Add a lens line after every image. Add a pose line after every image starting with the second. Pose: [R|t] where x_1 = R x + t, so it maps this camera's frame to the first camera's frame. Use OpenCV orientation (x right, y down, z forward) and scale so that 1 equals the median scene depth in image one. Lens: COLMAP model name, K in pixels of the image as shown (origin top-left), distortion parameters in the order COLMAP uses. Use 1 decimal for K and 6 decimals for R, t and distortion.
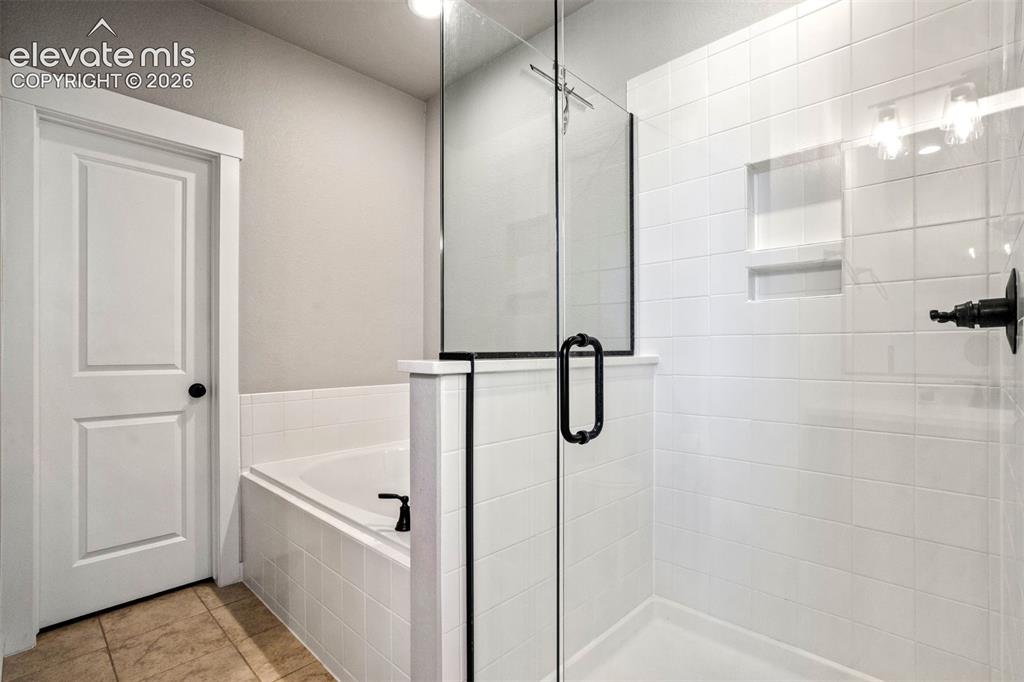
lens RADIAL K [[474.0, 0, 522.0], [0, 474.0, 350.5], [0, 0, 1]] dist [-0.004723, 0.000152]
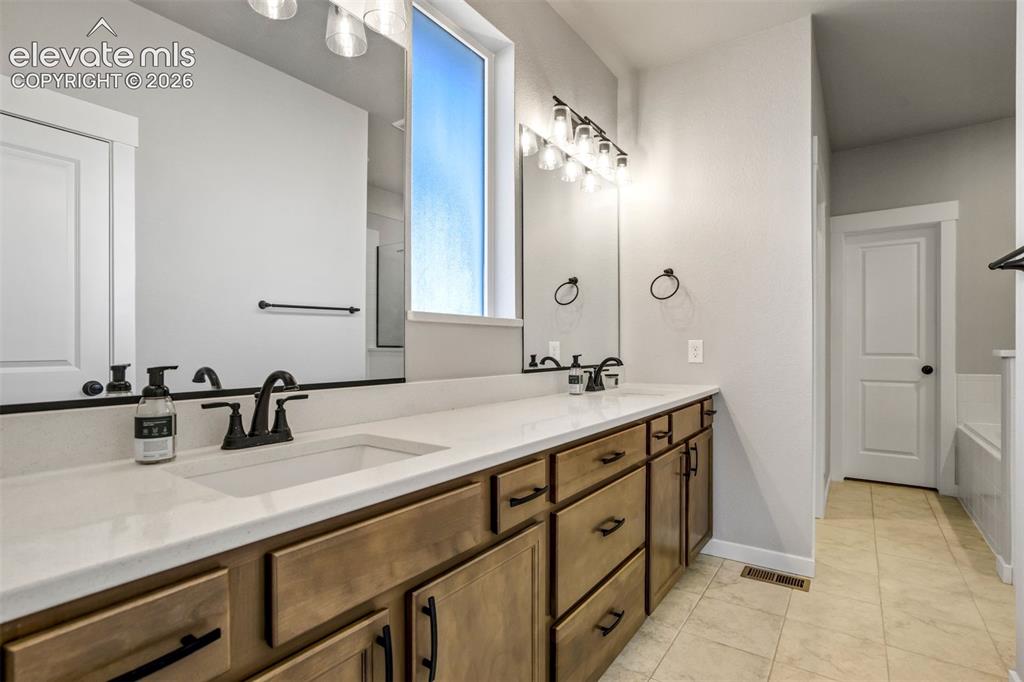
lens RADIAL K [[474.0, 0, 521.4], [0, 474.0, 347.9], [0, 0, 1]] dist [-0.004723, 0.000152]
pose [[0.139421, 0.003295, -0.990228, 0.737358], [-0.000431, 0.999995, 0.003267, 0.004296], [0.990233, -0.000029, 0.139422, -0.616445]]
